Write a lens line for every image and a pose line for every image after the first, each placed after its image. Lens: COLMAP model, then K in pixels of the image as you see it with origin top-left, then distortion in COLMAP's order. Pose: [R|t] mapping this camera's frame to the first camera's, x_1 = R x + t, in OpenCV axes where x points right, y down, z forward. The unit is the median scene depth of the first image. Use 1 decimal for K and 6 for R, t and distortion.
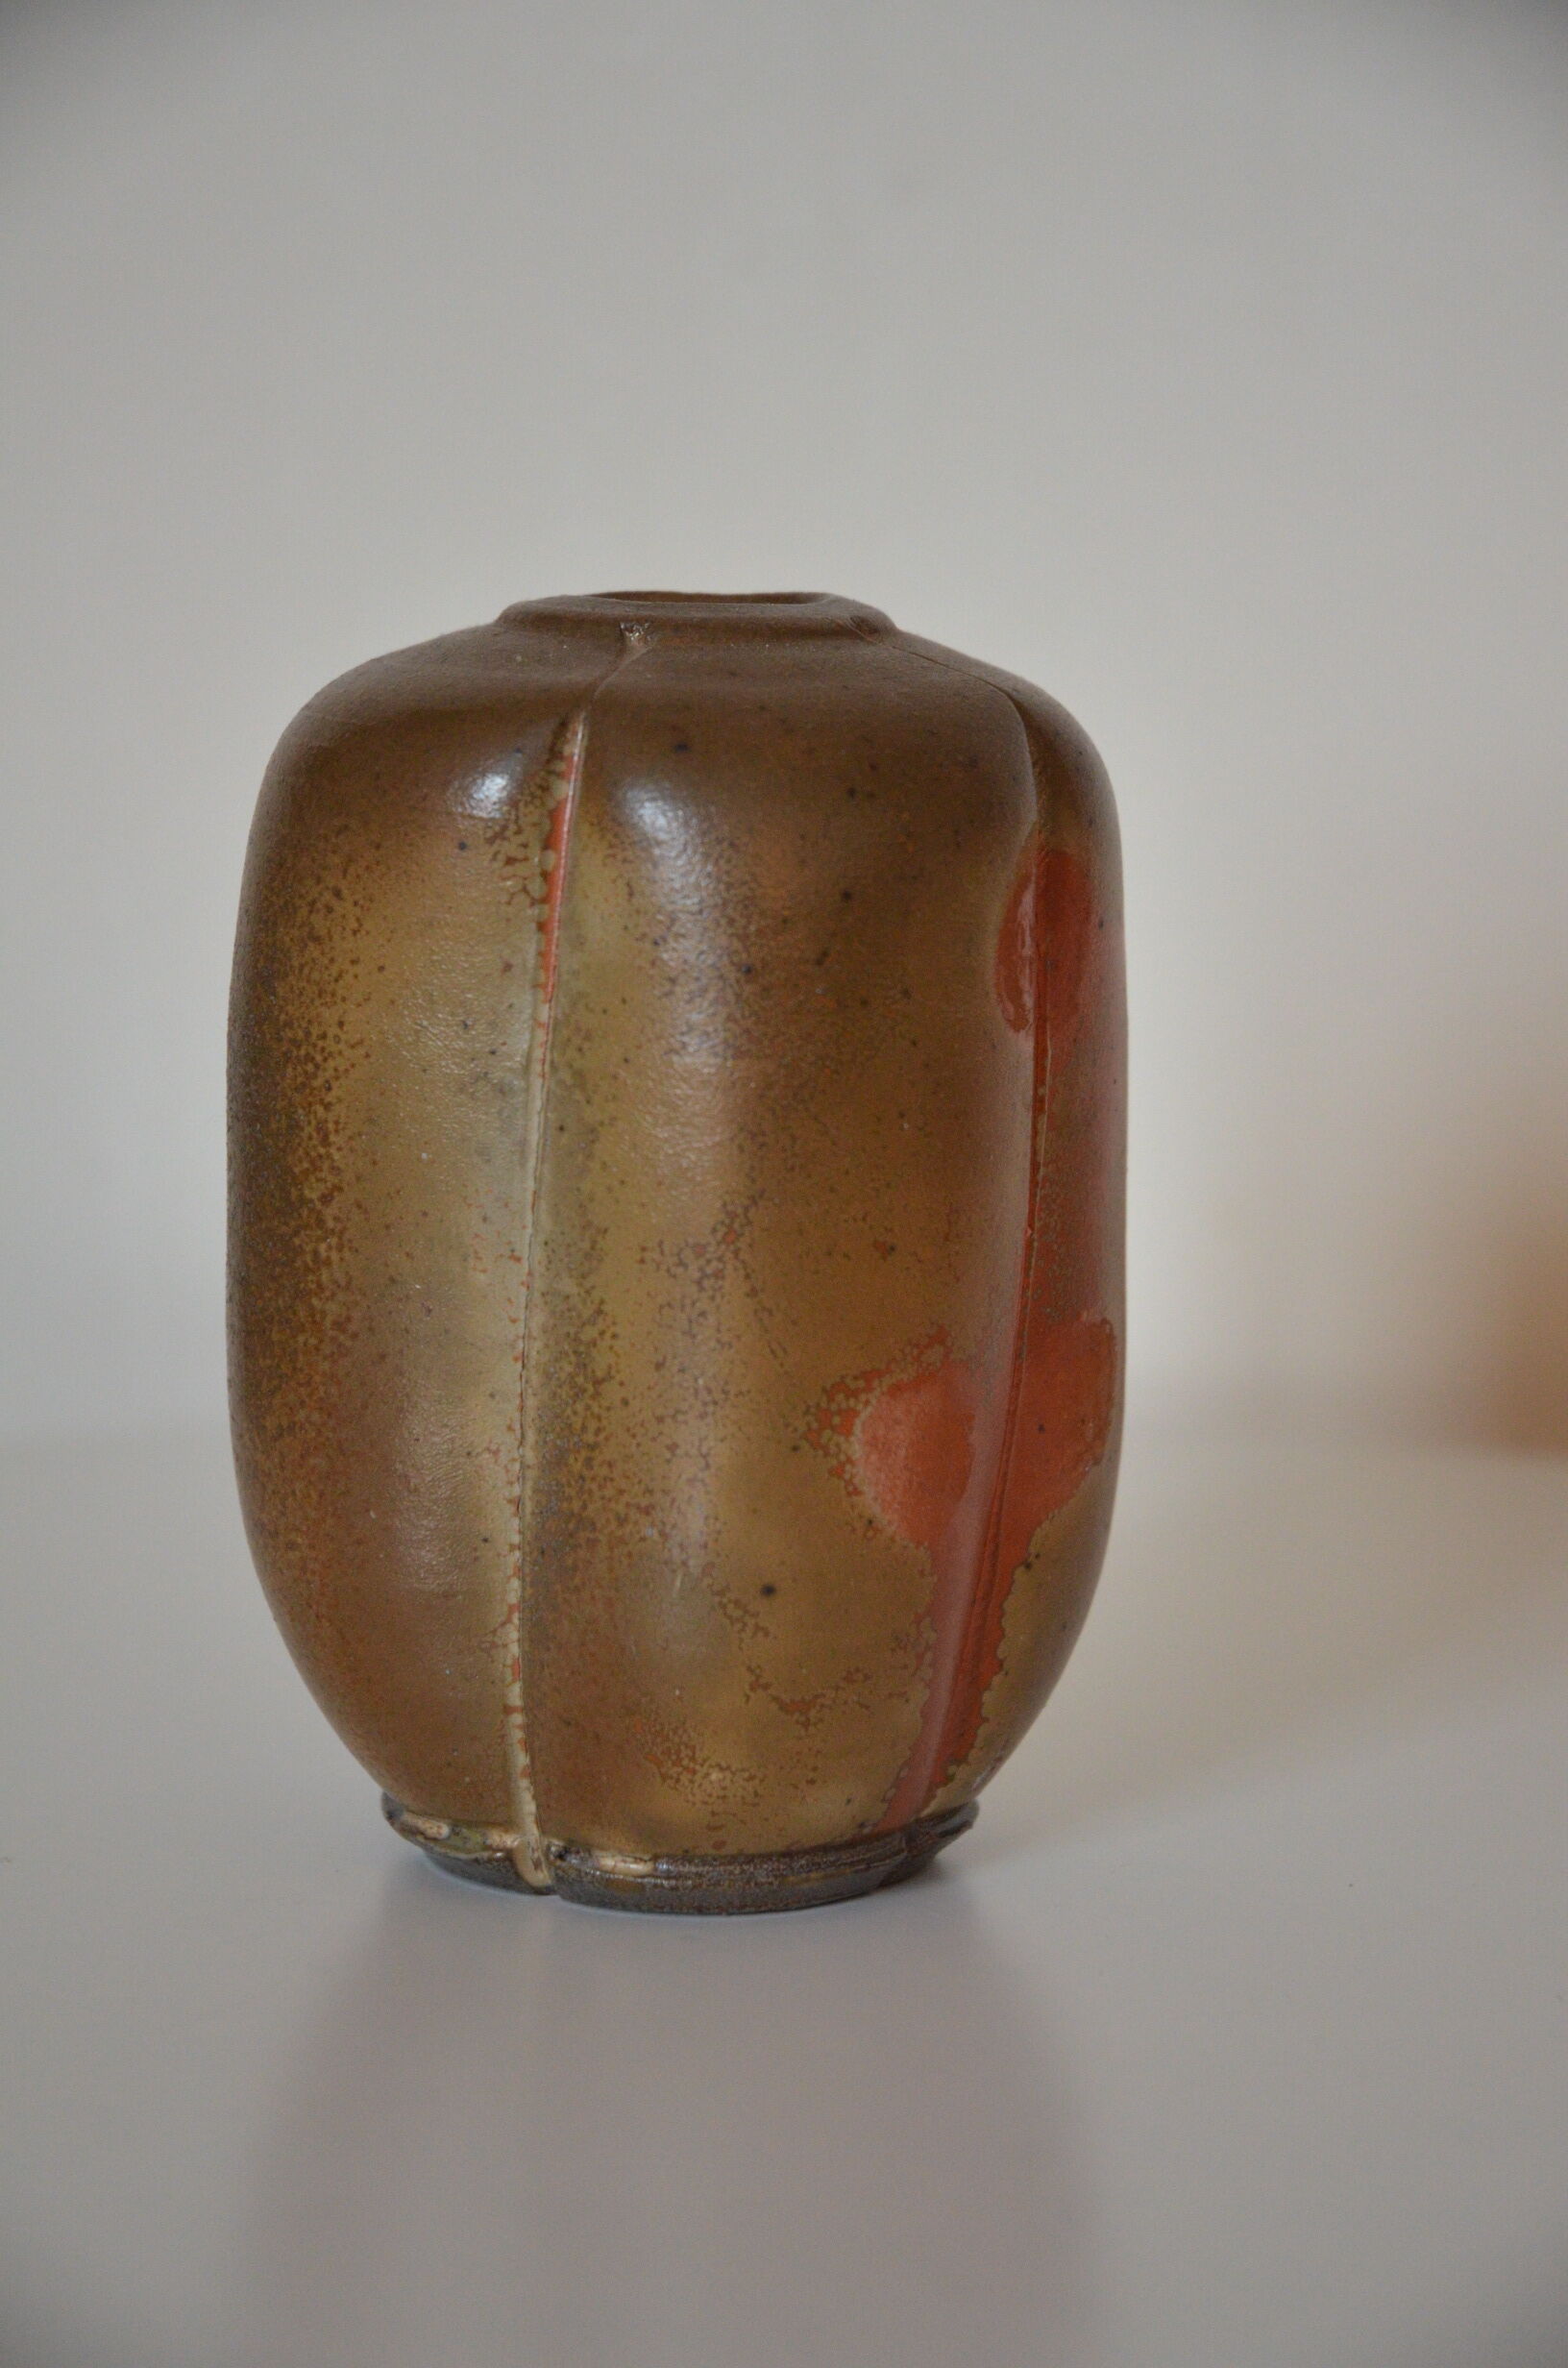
lens RADIAL K [[5789.7, 0, 798.3], [0, 5789.7, 1200.4], [0, 0, 1]] dist [0.066999, 0.000000]
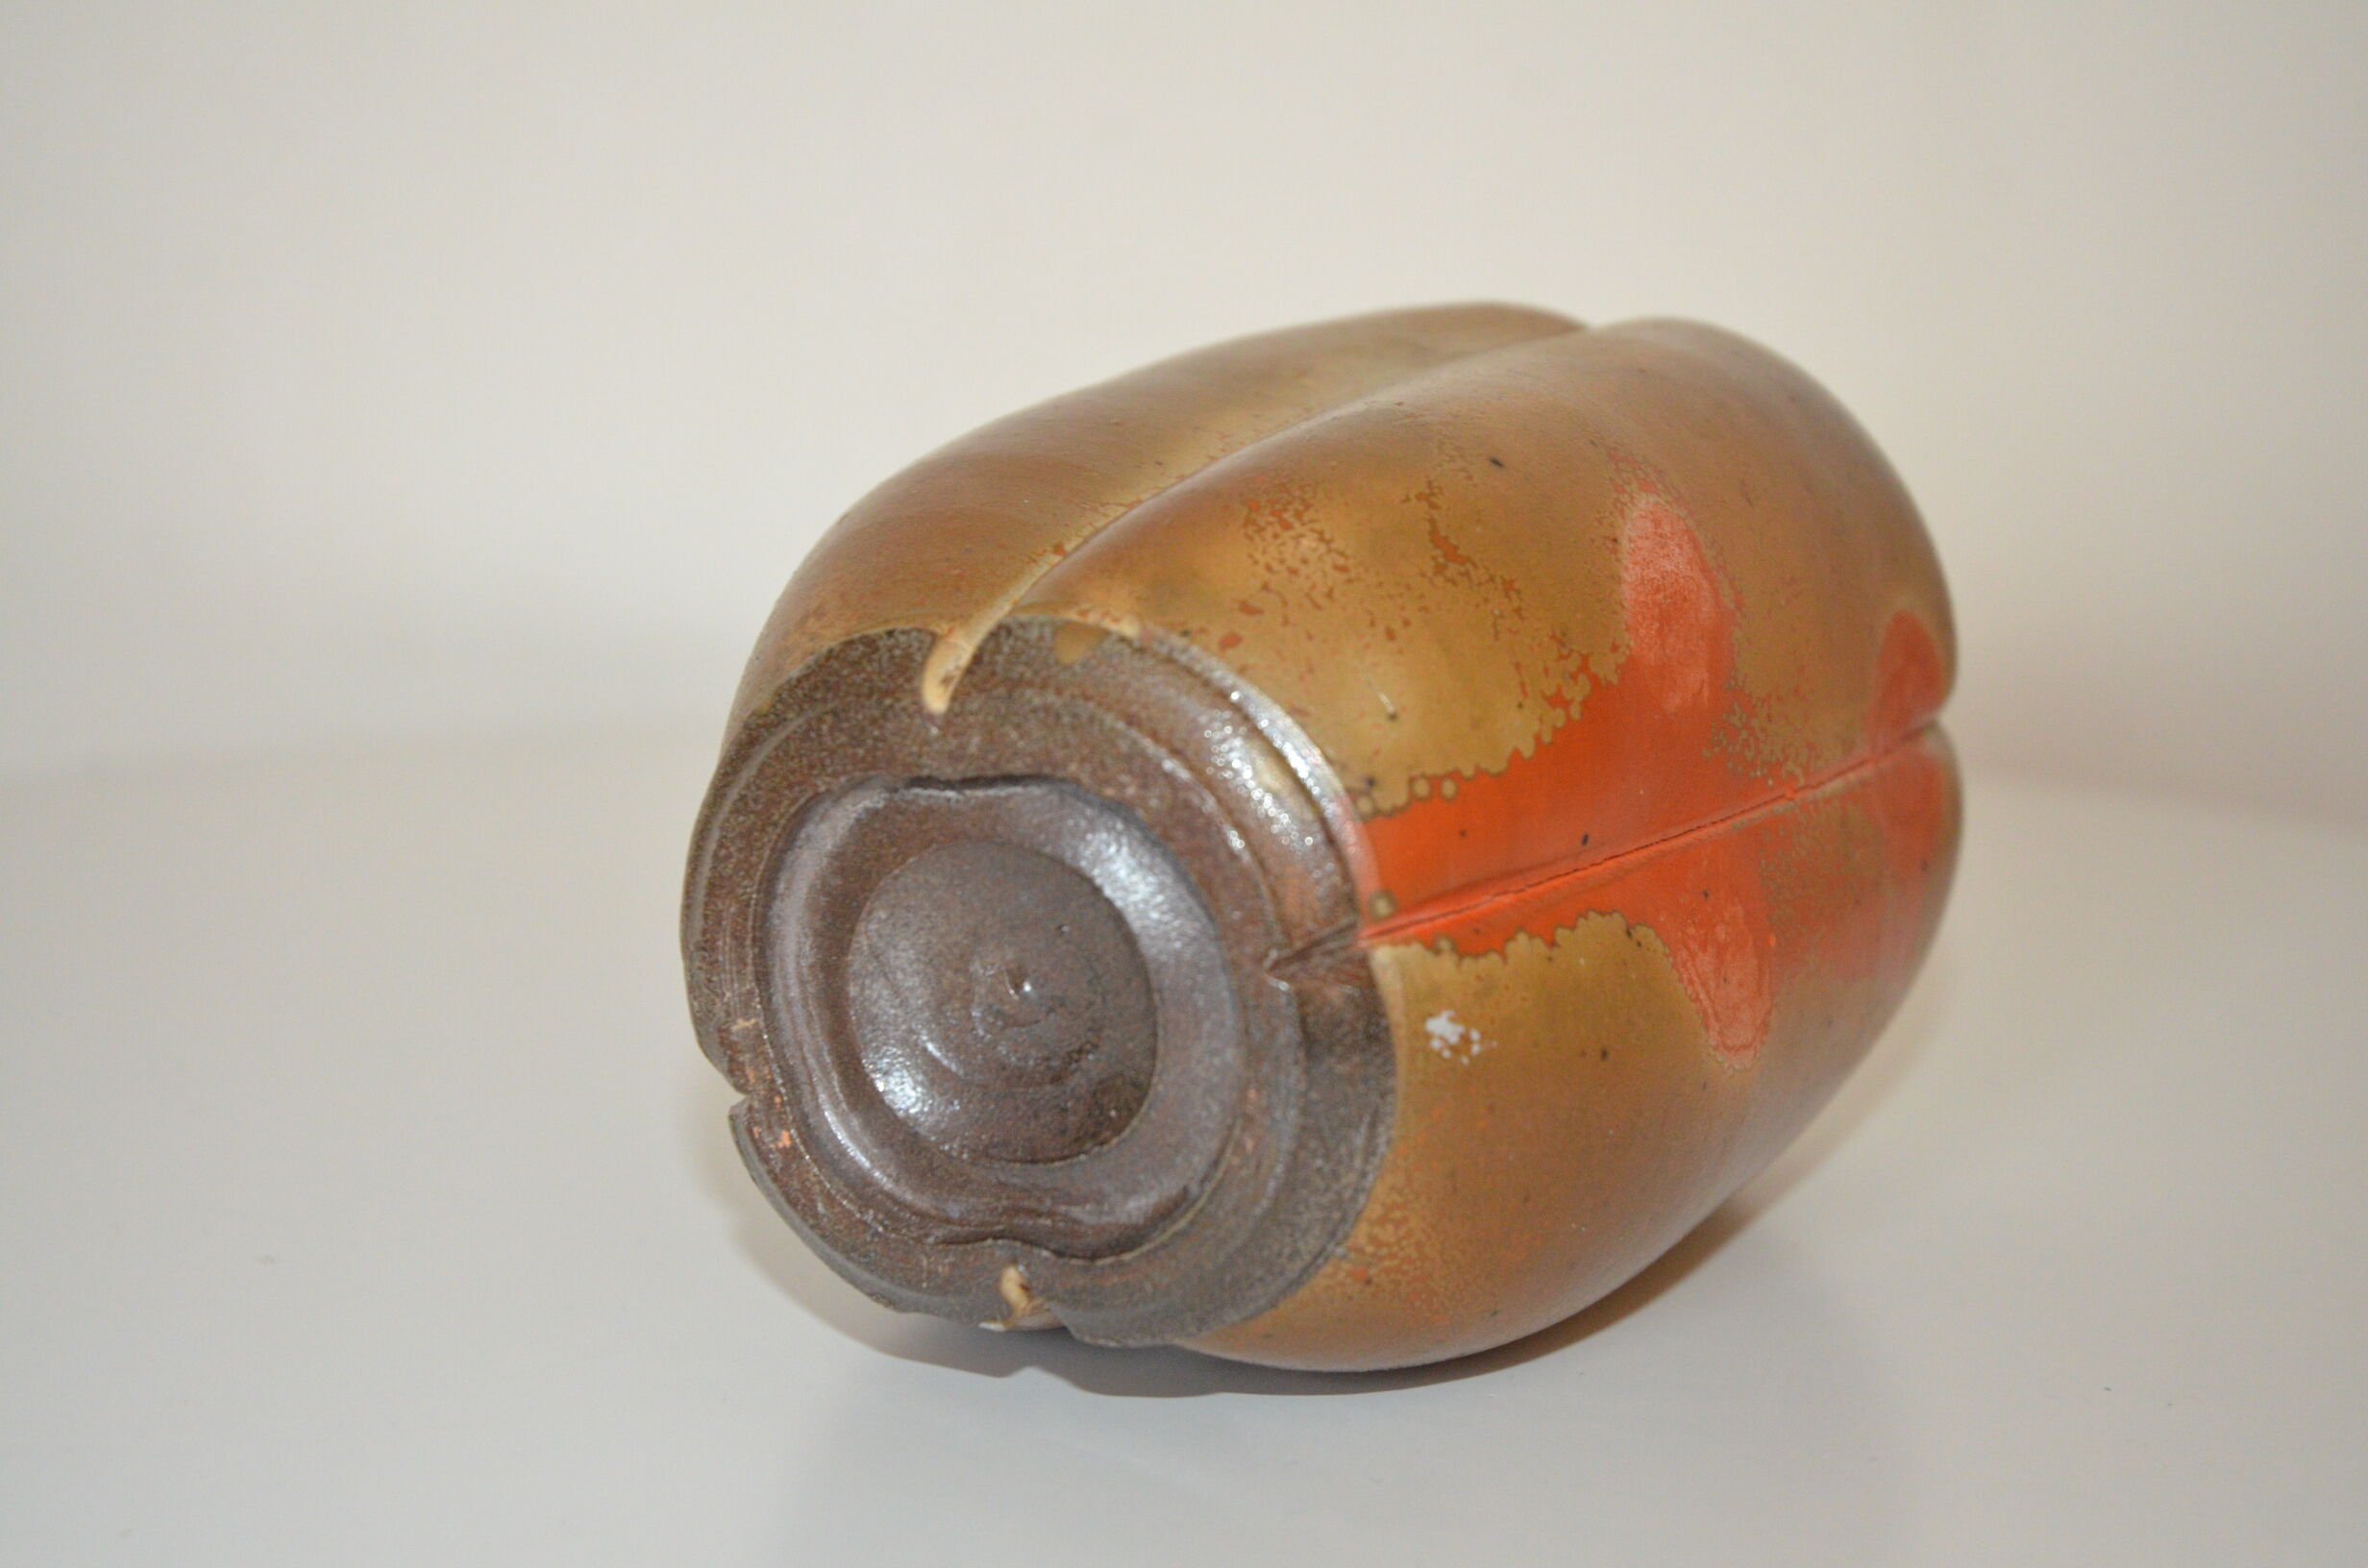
lens RADIAL K [[4532.6, 0, 1185.4], [0, 4532.6, 781.9], [0, 0, 1]] dist [-0.055191, 0.000000]
pose [[0.828538, 0.460419, -0.318651, 0.183787], [-0.393016, 0.072848, -0.916641, 0.675956], [-0.398827, 0.884707, 0.241309, 0.895330]]
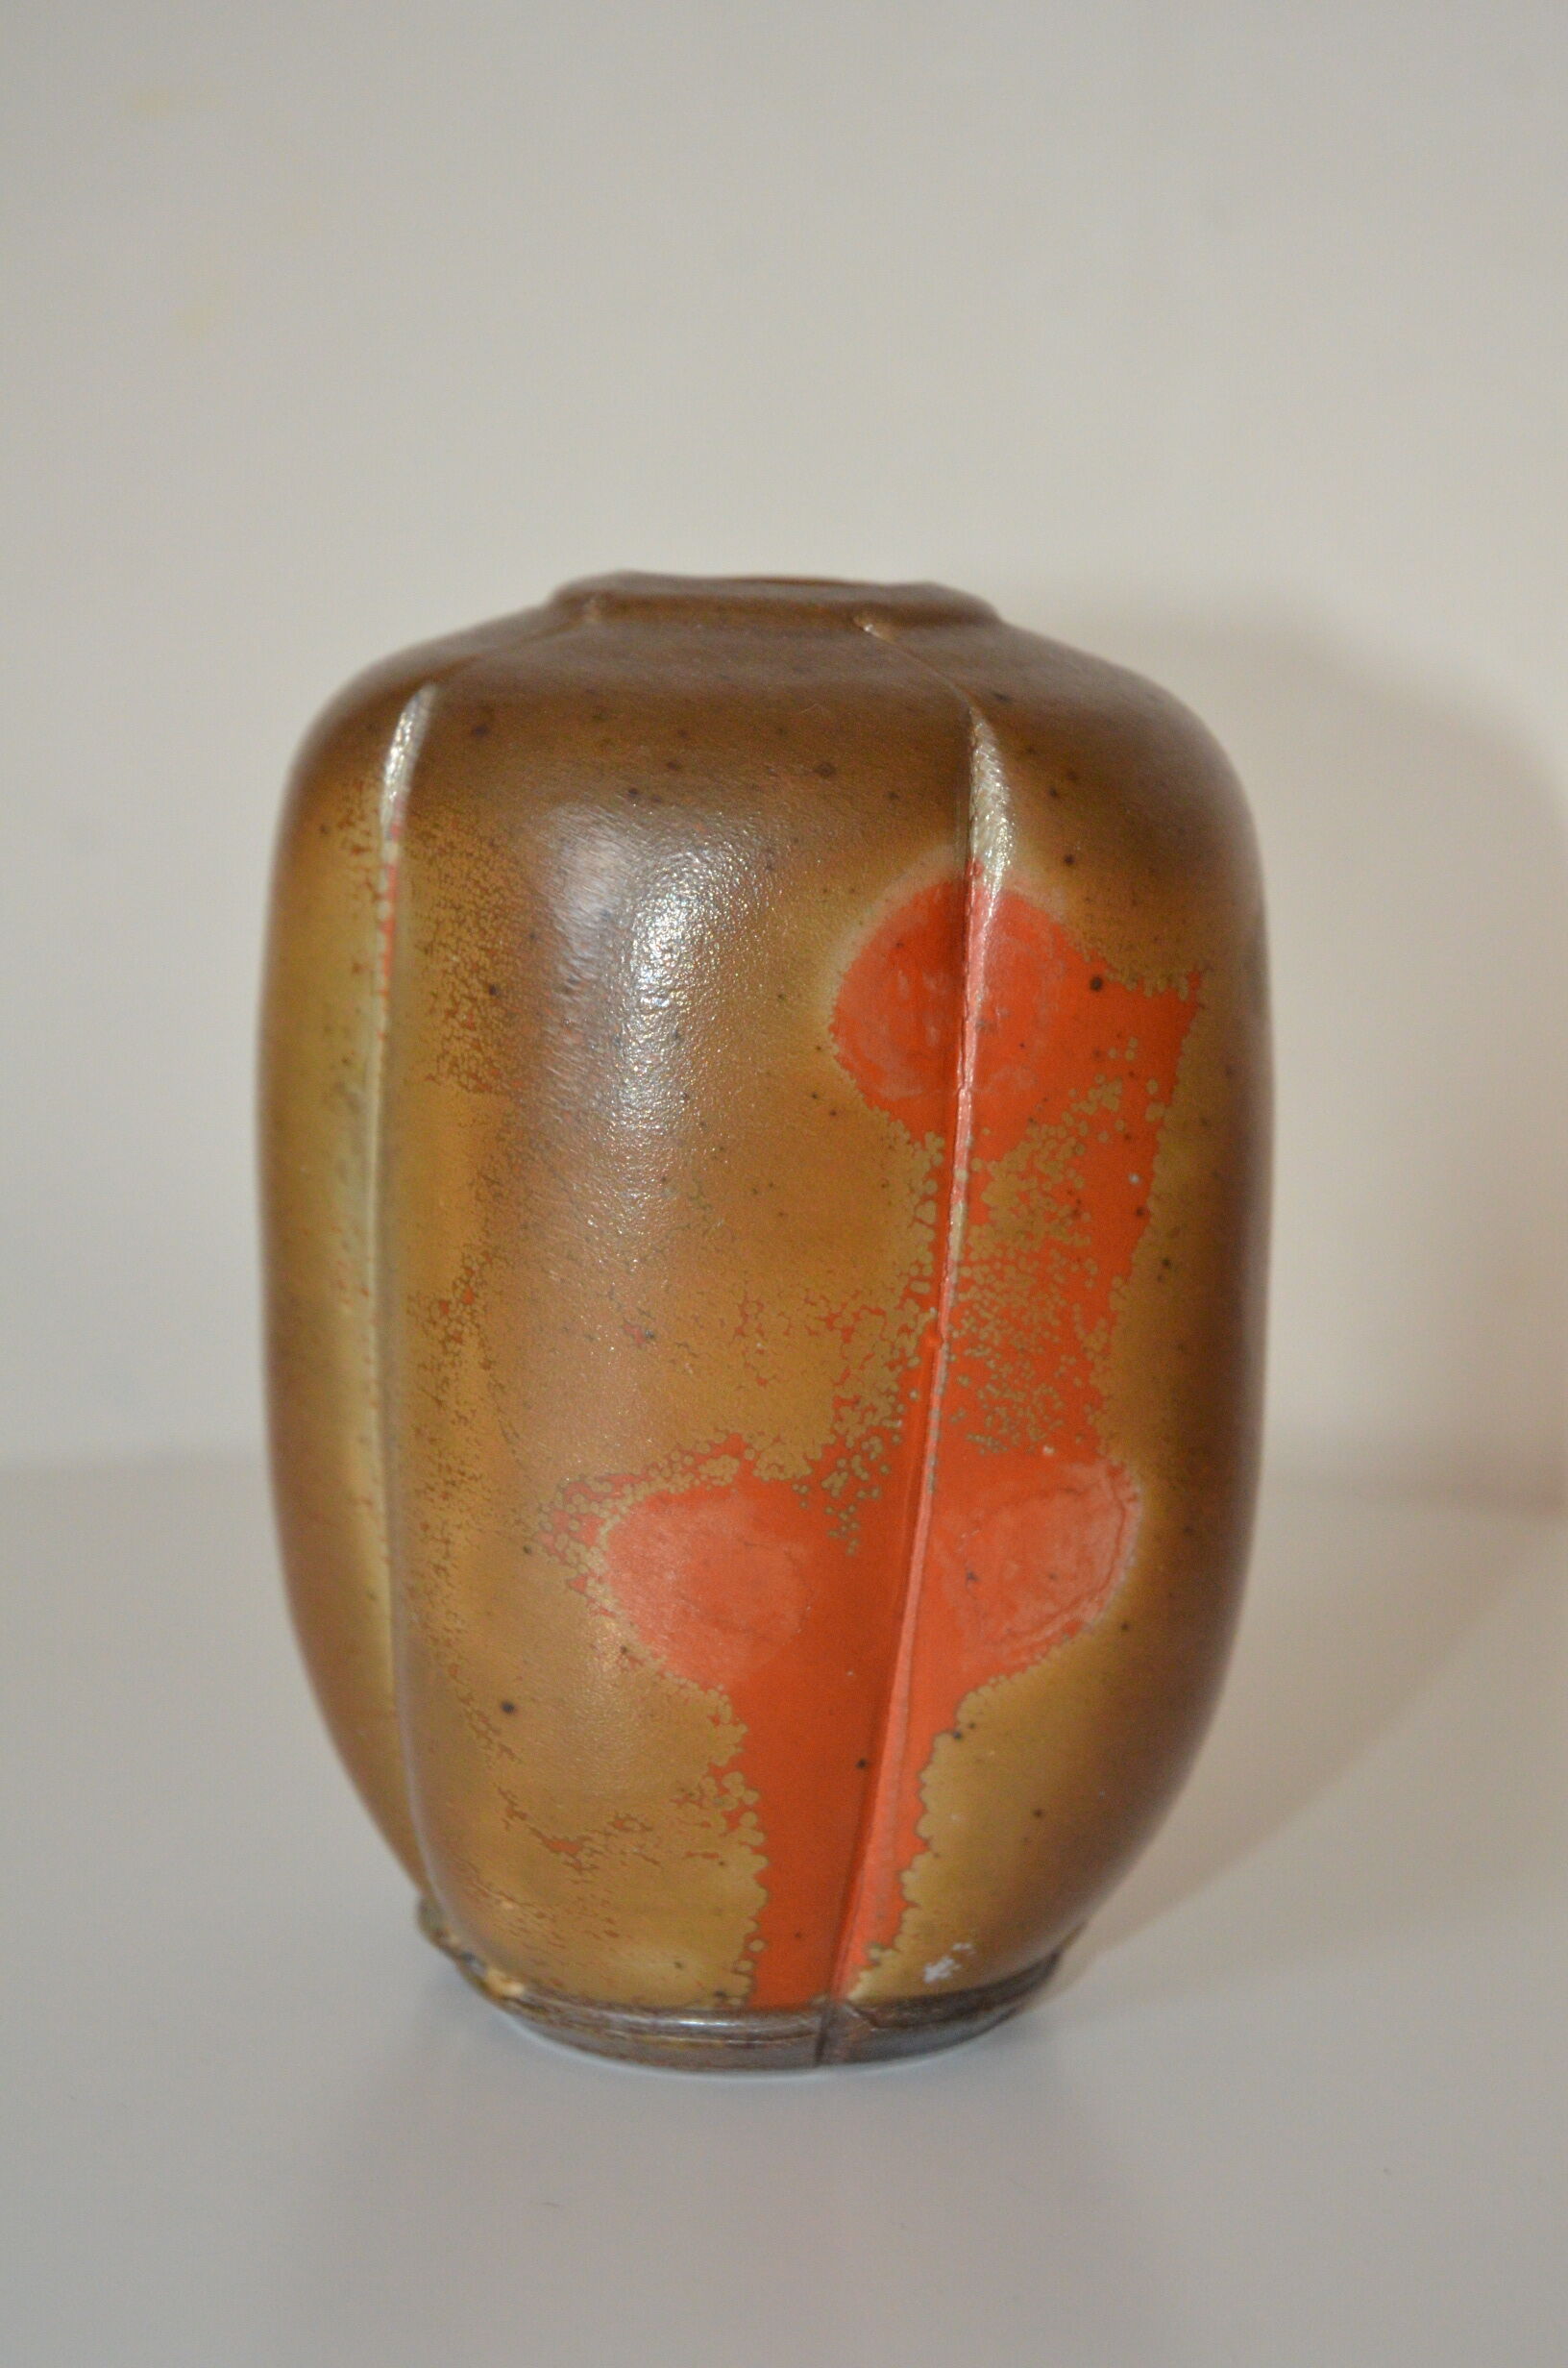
lens RADIAL K [[4398.1, 0, 786.9], [0, 4398.1, 1188.2], [0, 0, 1]] dist [-0.064129, 0.000000]
pose [[0.803004, 0.109852, -0.585762, 0.402629], [-0.109536, 0.993326, 0.036126, -0.038066], [0.585821, 0.035153, 0.809677, 0.484931]]
